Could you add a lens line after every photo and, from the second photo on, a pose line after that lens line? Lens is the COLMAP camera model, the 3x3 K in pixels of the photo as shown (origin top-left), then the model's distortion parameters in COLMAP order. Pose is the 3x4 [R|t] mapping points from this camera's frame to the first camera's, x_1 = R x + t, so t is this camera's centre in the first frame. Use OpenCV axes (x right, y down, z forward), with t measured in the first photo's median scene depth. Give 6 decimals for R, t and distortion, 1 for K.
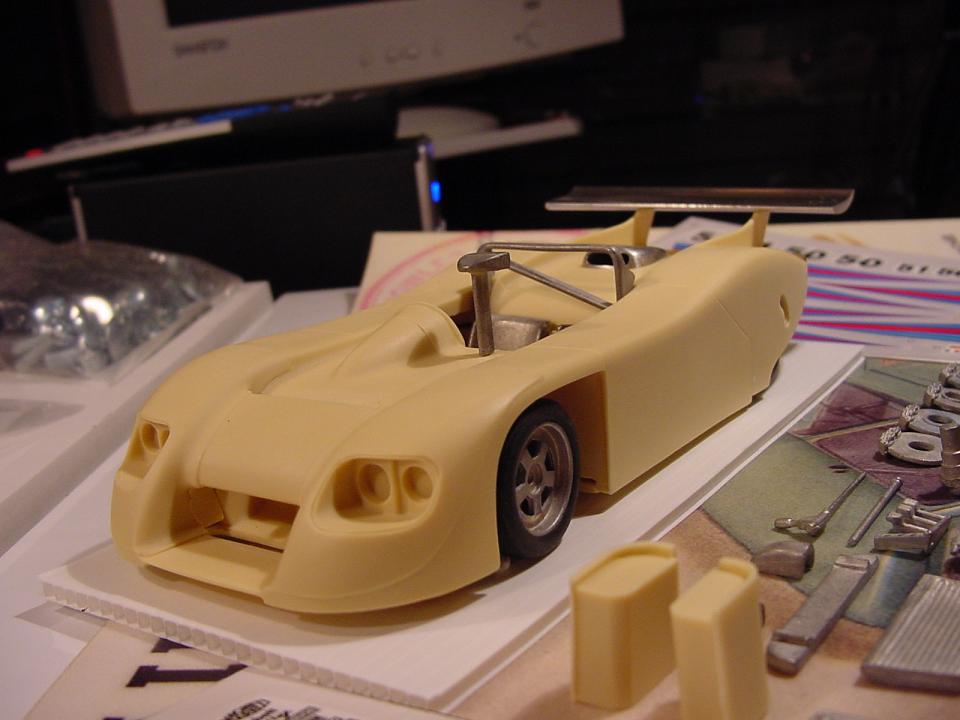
lens RADIAL K [[1130.9, 0, 520.3], [0, 1130.9, 405.5], [0, 0, 1]] dist [-0.307919, 0.433925]
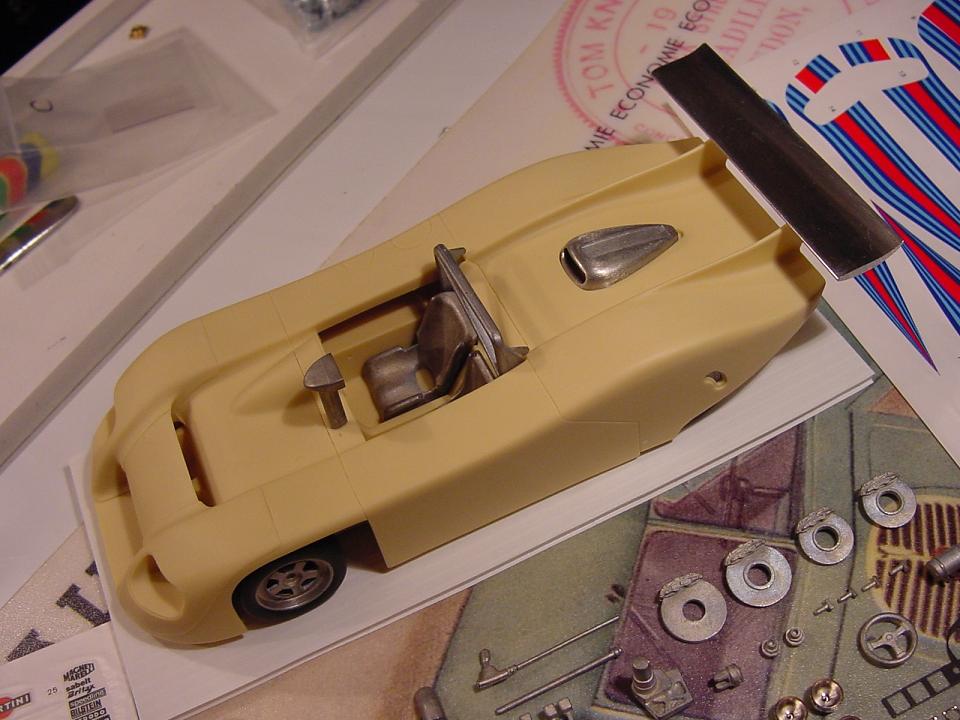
lens RADIAL K [[1152.1, 0, 480.0], [0, 1152.1, 360.0], [0, 0, 1]] dist [-0.255560, 0.352293]
pose [[0.839949, 0.386533, -0.380891, 0.505692], [-0.059476, 0.763233, 0.643381, -0.841315], [0.539396, -0.517753, 0.664066, 0.262873]]
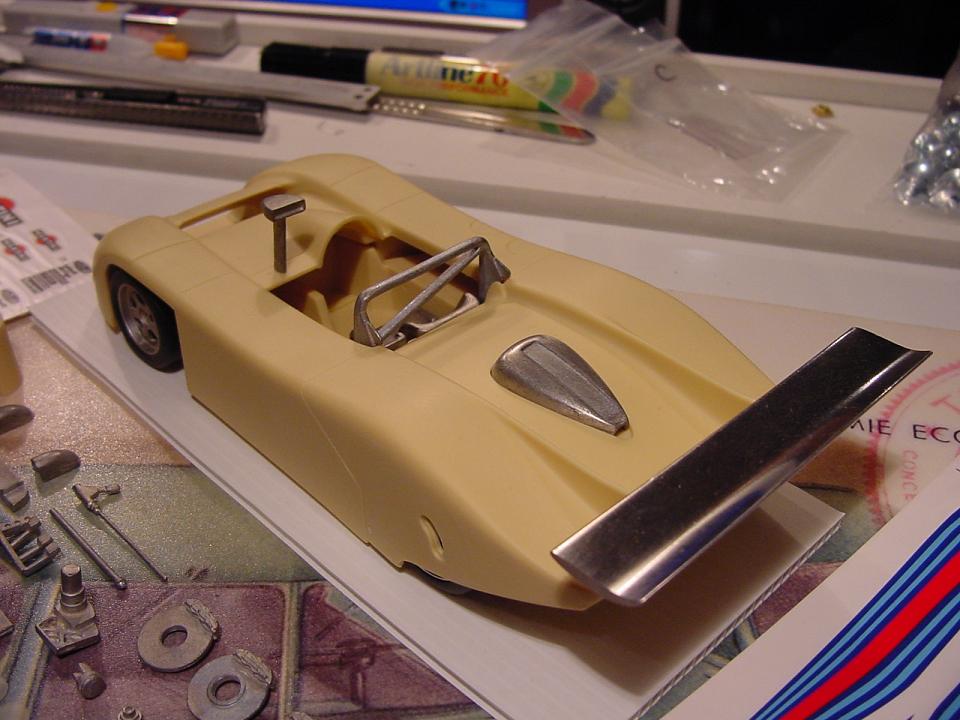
lens RADIAL K [[1152.1, 0, 480.0], [0, 1152.1, 360.0], [0, 0, 1]] dist [-0.255560, 0.352293]
pose [[-0.220011, 0.622818, -0.750795, 0.844052], [-0.264143, 0.702865, 0.660462, -0.786804], [0.939055, 0.343626, 0.009875, 1.124163]]
